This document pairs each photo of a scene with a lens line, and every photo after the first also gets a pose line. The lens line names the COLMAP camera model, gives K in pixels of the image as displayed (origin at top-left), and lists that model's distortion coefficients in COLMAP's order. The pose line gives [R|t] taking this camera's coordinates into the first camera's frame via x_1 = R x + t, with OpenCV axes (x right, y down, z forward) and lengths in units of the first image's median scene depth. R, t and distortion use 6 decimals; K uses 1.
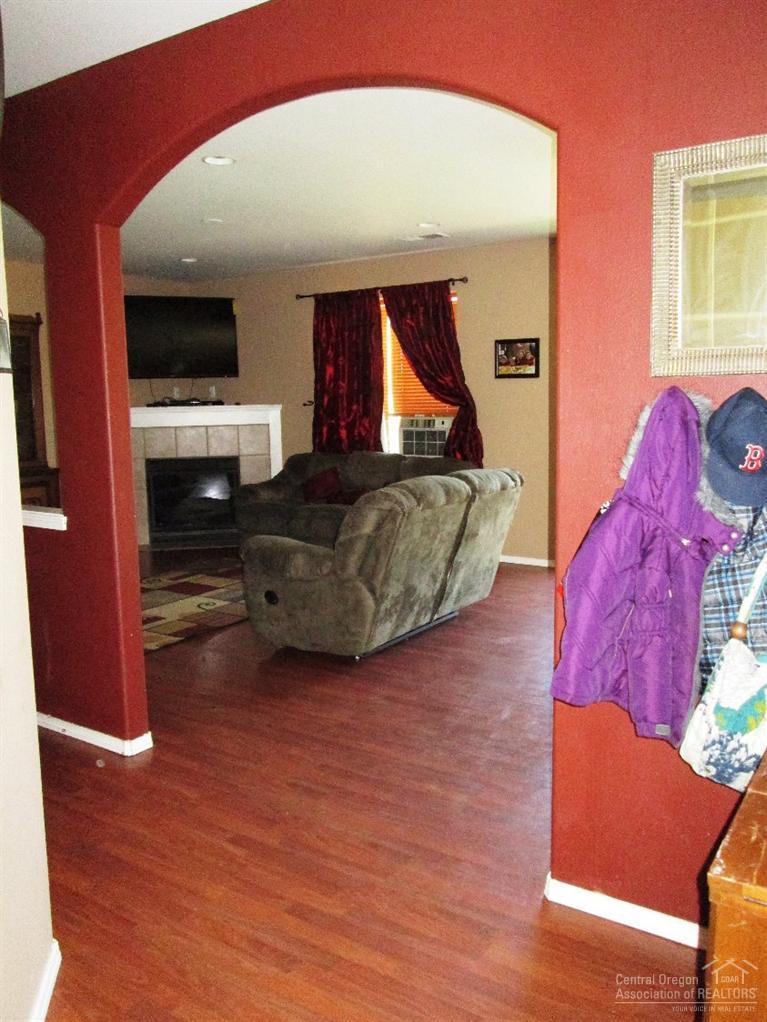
lens RADIAL K [[855.1, 0, 381.6], [0, 855.1, 509.3], [0, 0, 1]] dist [-0.009331, -0.017052]
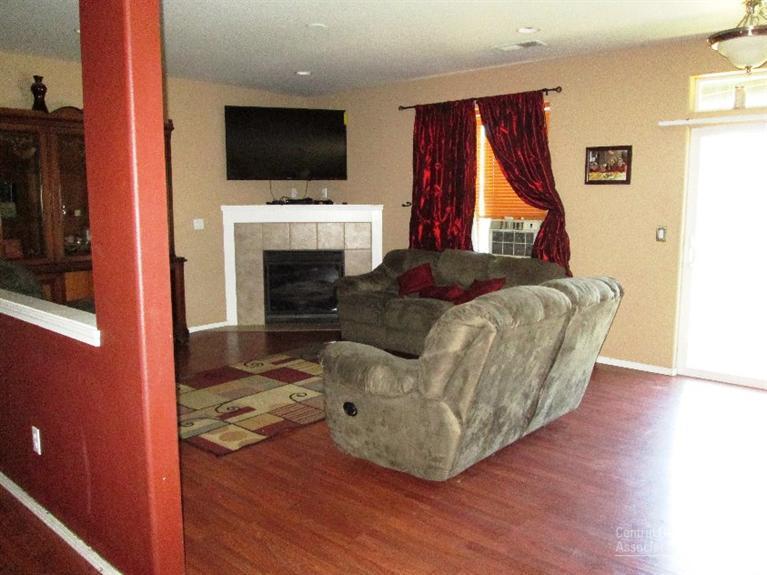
lens RADIAL K [[641.7, 0, 384.0], [0, 641.7, 285.7], [0, 0, 1]] dist [-0.009331, -0.017052]
pose [[0.990803, 0.036936, -0.130177, -0.003317], [-0.036746, 0.999317, 0.003864, -0.024028], [0.130231, 0.000955, 0.991483, 0.196100]]
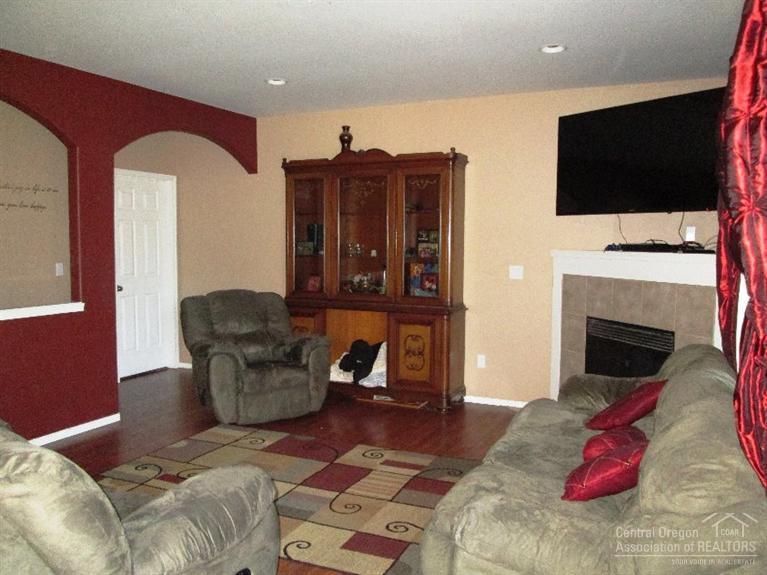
lens RADIAL K [[641.7, 0, 386.5], [0, 641.7, 288.5], [0, 0, 1]] dist [-0.009331, -0.017052]
pose [[0.138101, 0.100799, -0.985275, 0.315768], [-0.140340, 0.986761, 0.081280, -0.121547], [0.980425, 0.127049, 0.150419, 0.835429]]
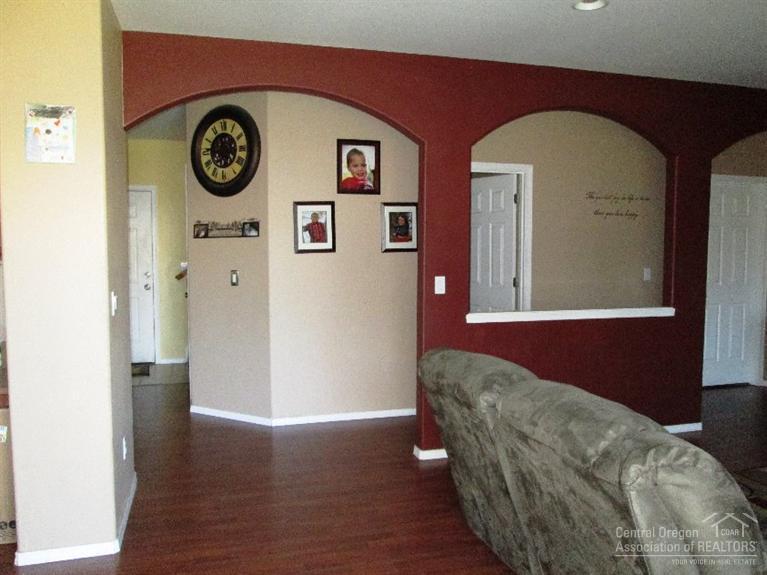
lens RADIAL K [[641.7, 0, 384.9], [0, 641.7, 288.3], [0, 0, 1]] dist [-0.009331, -0.017052]
pose [[-0.637016, 0.076767, -0.767018, 0.358163], [-0.092300, 0.980274, 0.174767, -0.115639], [0.765304, 0.182125, -0.617365, 0.766623]]
